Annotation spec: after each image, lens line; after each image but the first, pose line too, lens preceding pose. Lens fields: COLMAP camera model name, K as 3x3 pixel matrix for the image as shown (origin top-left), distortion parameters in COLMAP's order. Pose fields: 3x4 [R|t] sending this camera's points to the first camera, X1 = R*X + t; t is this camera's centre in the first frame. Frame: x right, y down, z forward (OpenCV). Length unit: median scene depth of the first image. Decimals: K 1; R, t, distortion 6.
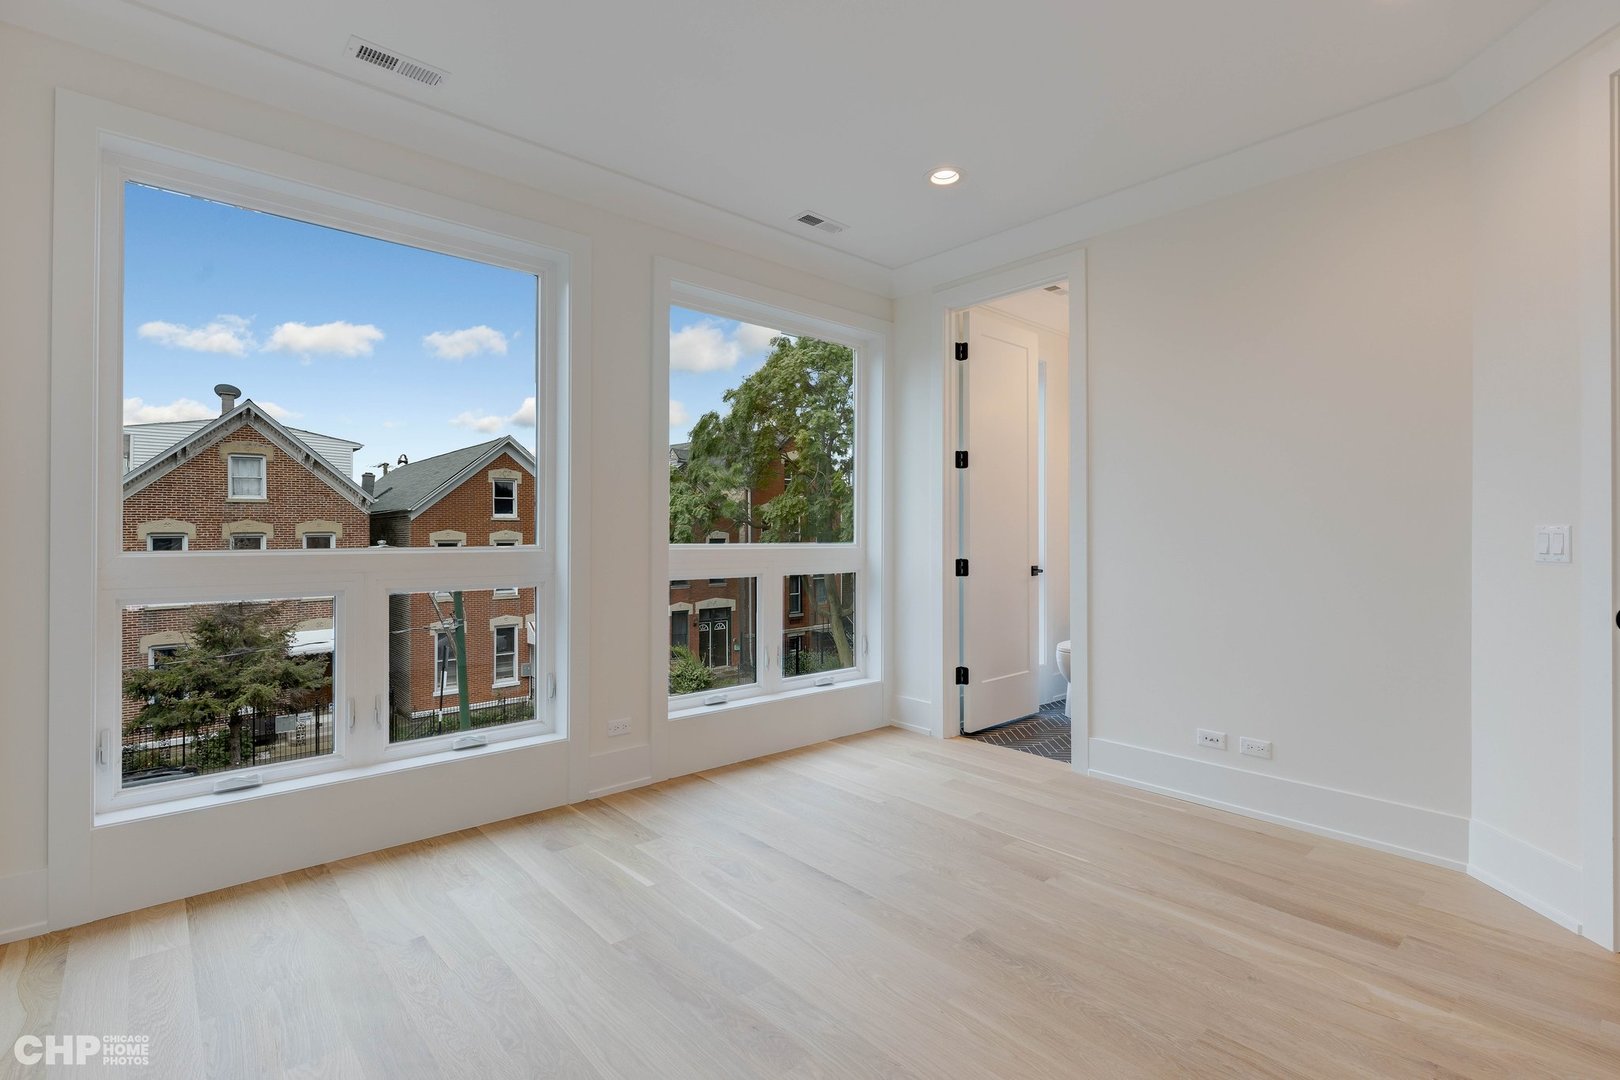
lens RADIAL K [[783.4, 0, 802.5], [0, 783.4, 529.3], [0, 0, 1]] dist [0.000962, 0.000446]
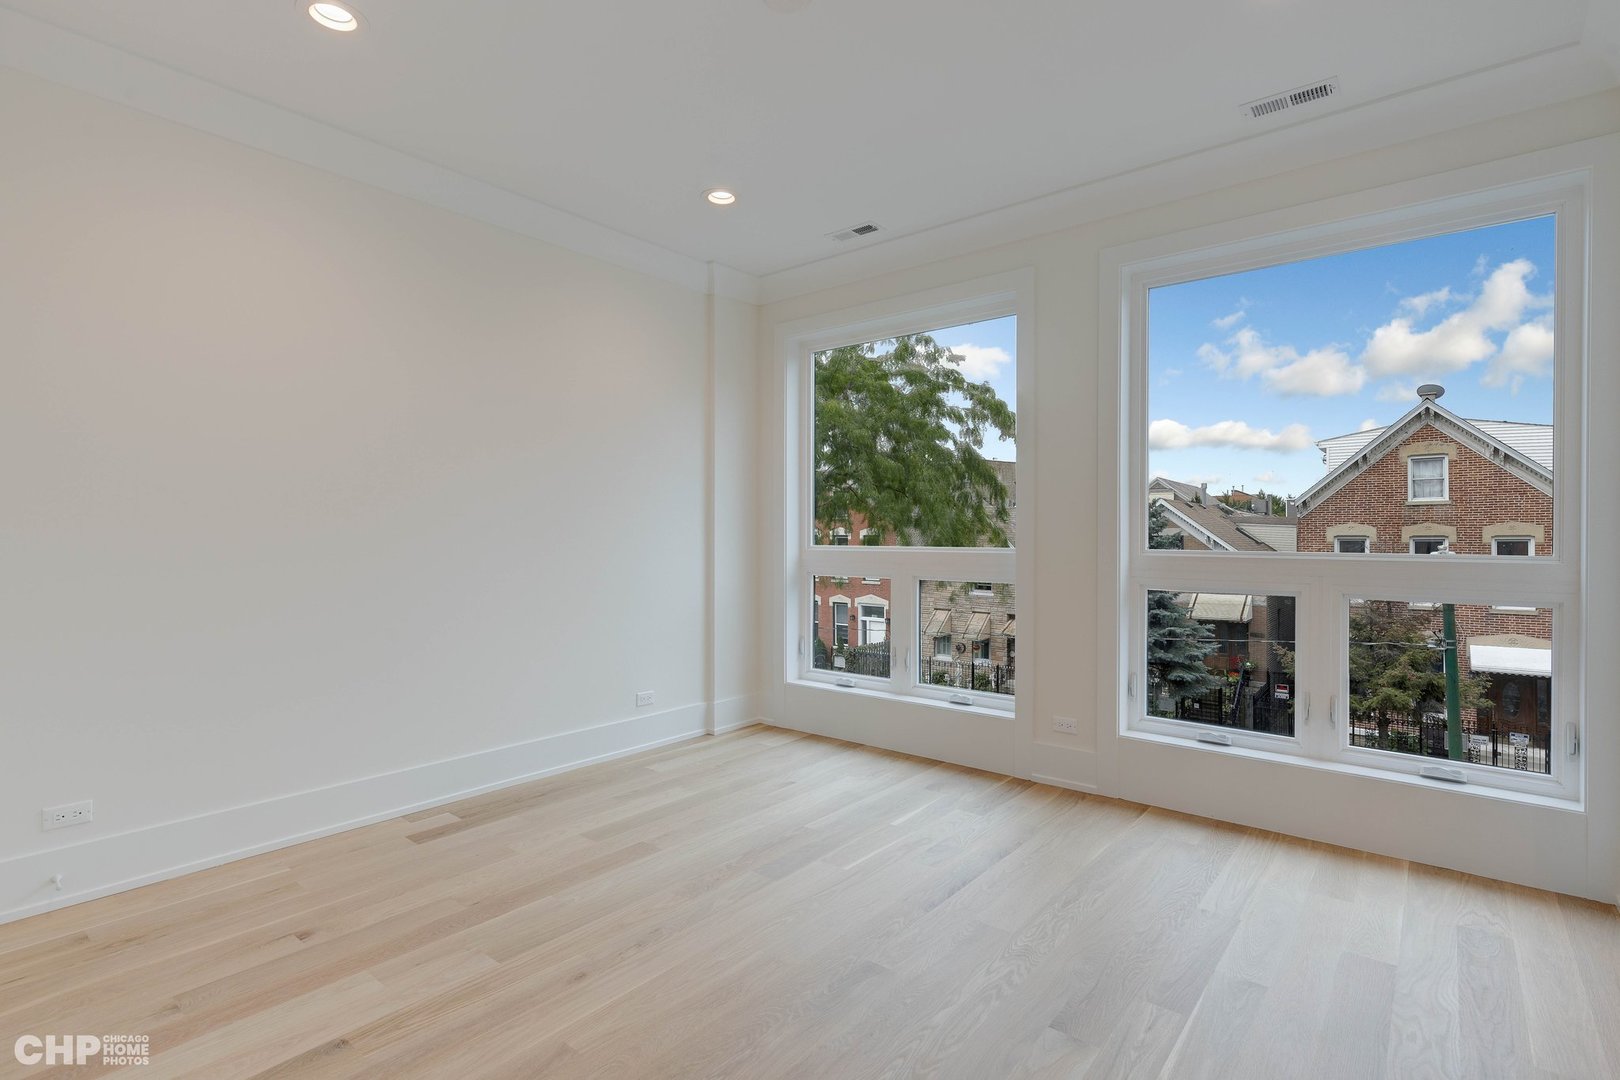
lens RADIAL K [[783.4, 0, 802.4], [0, 783.4, 540.5], [0, 0, 1]] dist [0.000962, 0.000446]
pose [[0.146253, 0.010803, -0.989188, 0.139718], [0.000044, 0.999940, 0.010927, -0.000711], [0.989247, -0.001642, 0.146243, 0.095342]]
